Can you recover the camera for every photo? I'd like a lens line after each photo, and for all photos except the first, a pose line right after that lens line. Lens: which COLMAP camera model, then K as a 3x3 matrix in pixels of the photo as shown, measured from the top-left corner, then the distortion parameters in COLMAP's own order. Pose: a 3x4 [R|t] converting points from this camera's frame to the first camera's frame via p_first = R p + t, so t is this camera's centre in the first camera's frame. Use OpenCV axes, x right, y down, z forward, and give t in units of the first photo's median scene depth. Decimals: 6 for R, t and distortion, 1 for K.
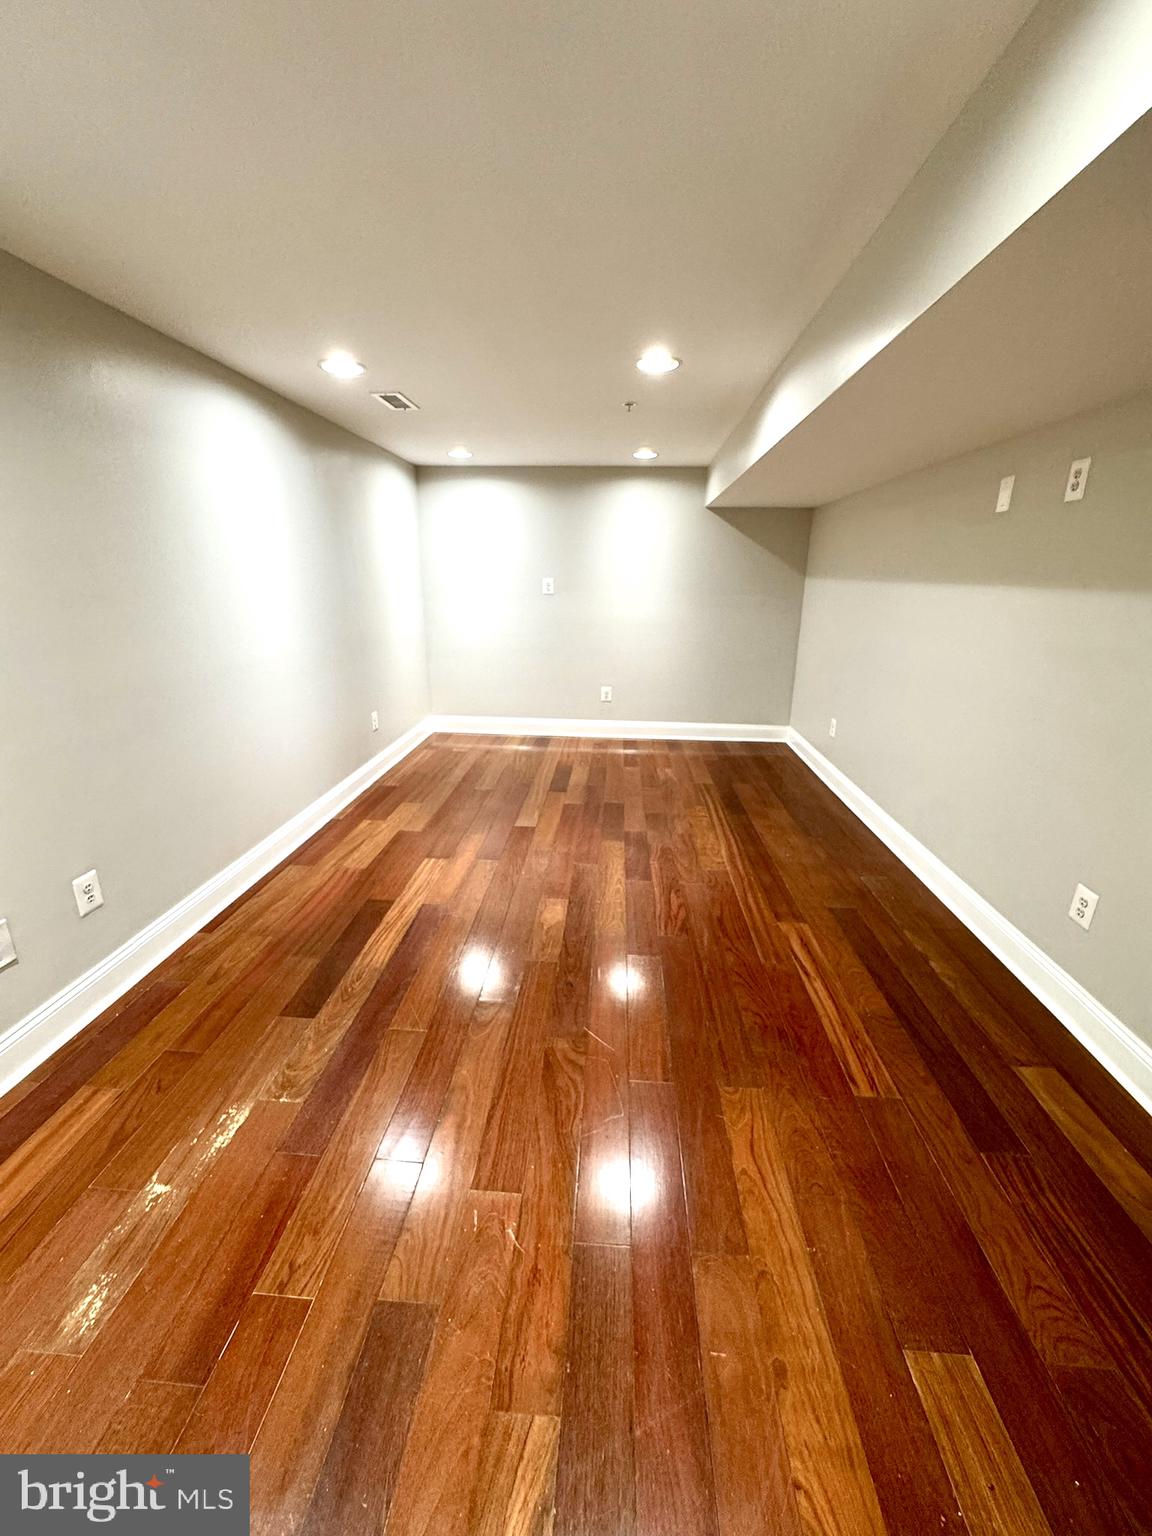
lens RADIAL K [[612.4, 0, 576.1], [0, 612.4, 766.8], [0, 0, 1]] dist [-0.004587, -0.000439]
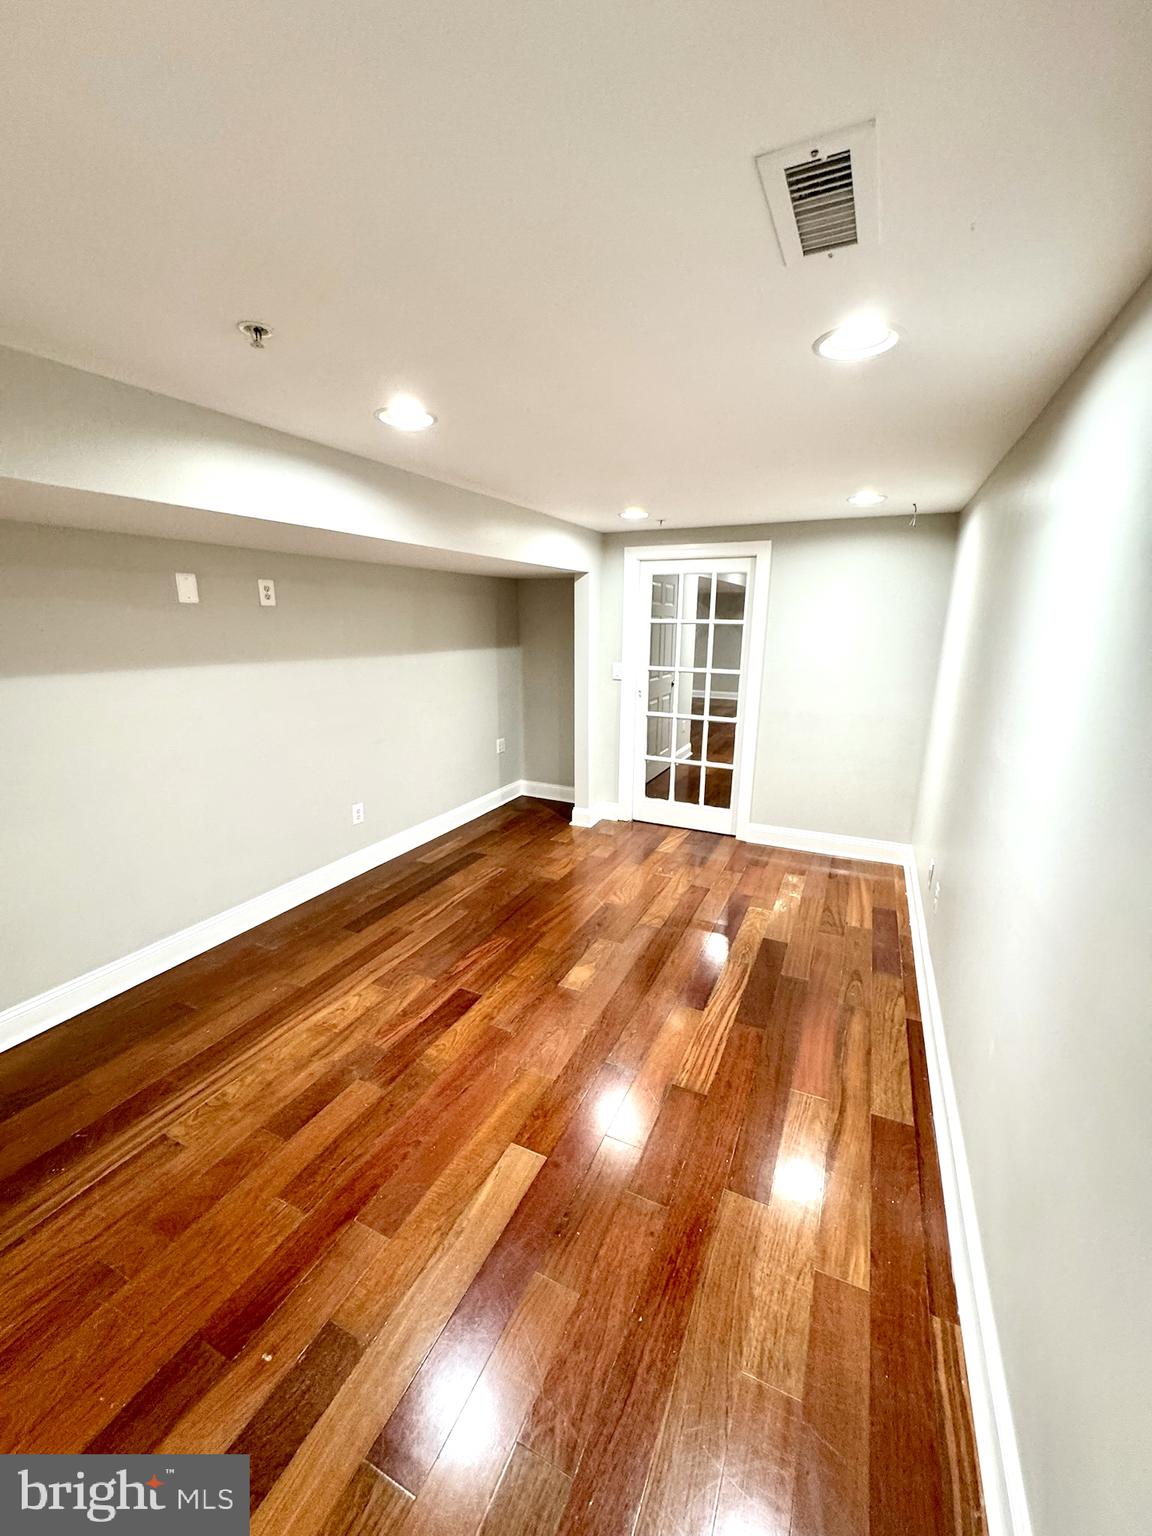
lens RADIAL K [[612.4, 0, 574.4], [0, 612.4, 769.3], [0, 0, 1]] dist [-0.004587, -0.000439]
pose [[-0.929475, -0.103013, 0.354211, -0.348565], [0.095205, 0.860697, 0.500136, -0.569729], [-0.356388, 0.498586, -0.790189, 1.569975]]
